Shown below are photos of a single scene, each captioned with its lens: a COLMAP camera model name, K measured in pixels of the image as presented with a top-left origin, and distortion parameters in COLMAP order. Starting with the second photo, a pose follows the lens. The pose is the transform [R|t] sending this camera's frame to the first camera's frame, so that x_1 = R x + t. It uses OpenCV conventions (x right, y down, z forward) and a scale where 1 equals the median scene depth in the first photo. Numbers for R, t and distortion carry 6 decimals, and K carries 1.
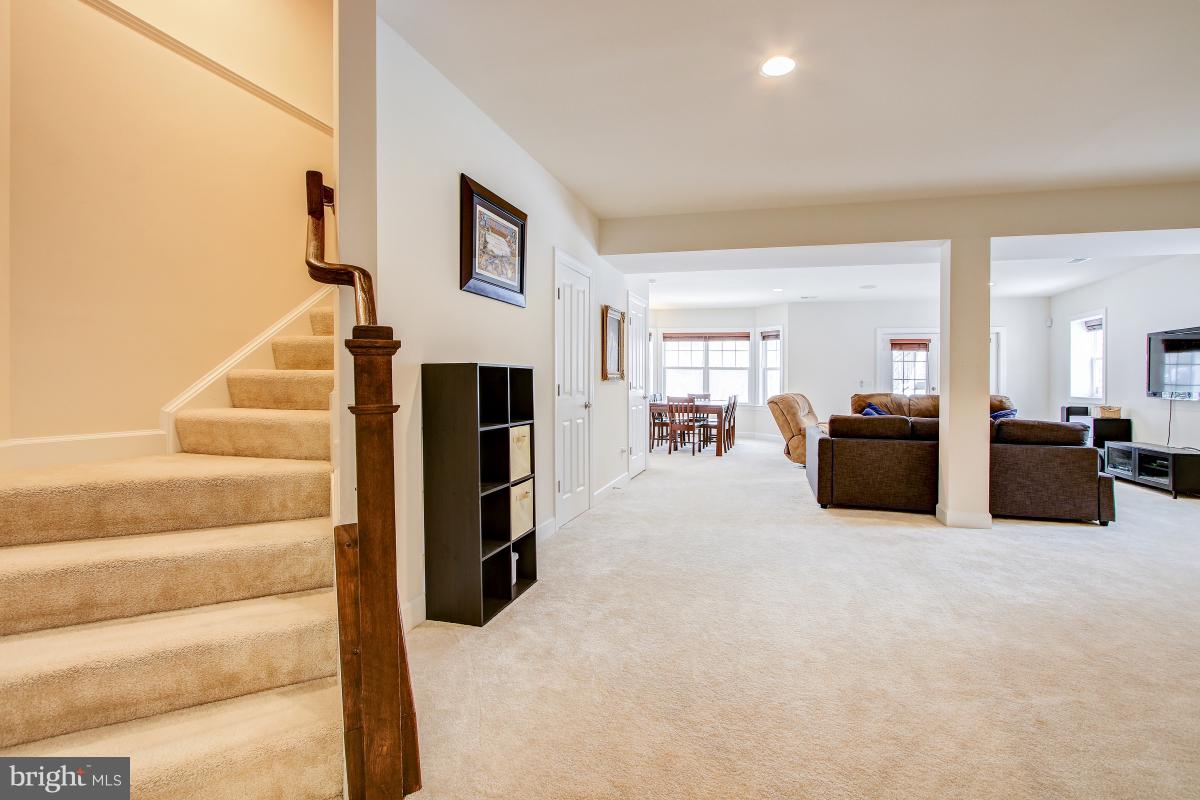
lens RADIAL K [[555.5, 0, 629.2], [0, 555.5, 380.5], [0, 0, 1]] dist [-0.019558, 0.000199]
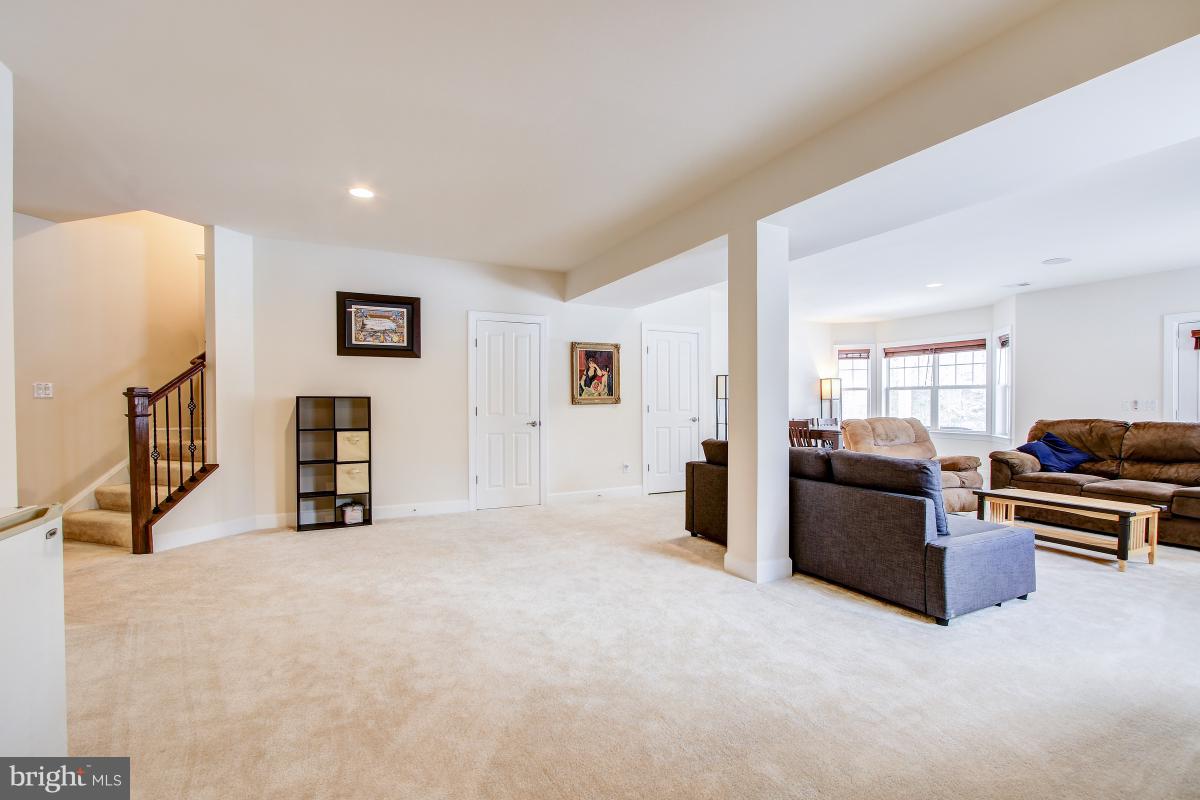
lens RADIAL K [[552.0, 0, 605.0], [0, 552.0, 407.3], [0, 0, 1]] dist [-0.009861, 0.000344]
pose [[0.673336, -0.006949, -0.739304, 0.968691], [0.008045, 0.999965, -0.002072, 0.010767], [0.739292, -0.004553, 0.673369, 0.254394]]
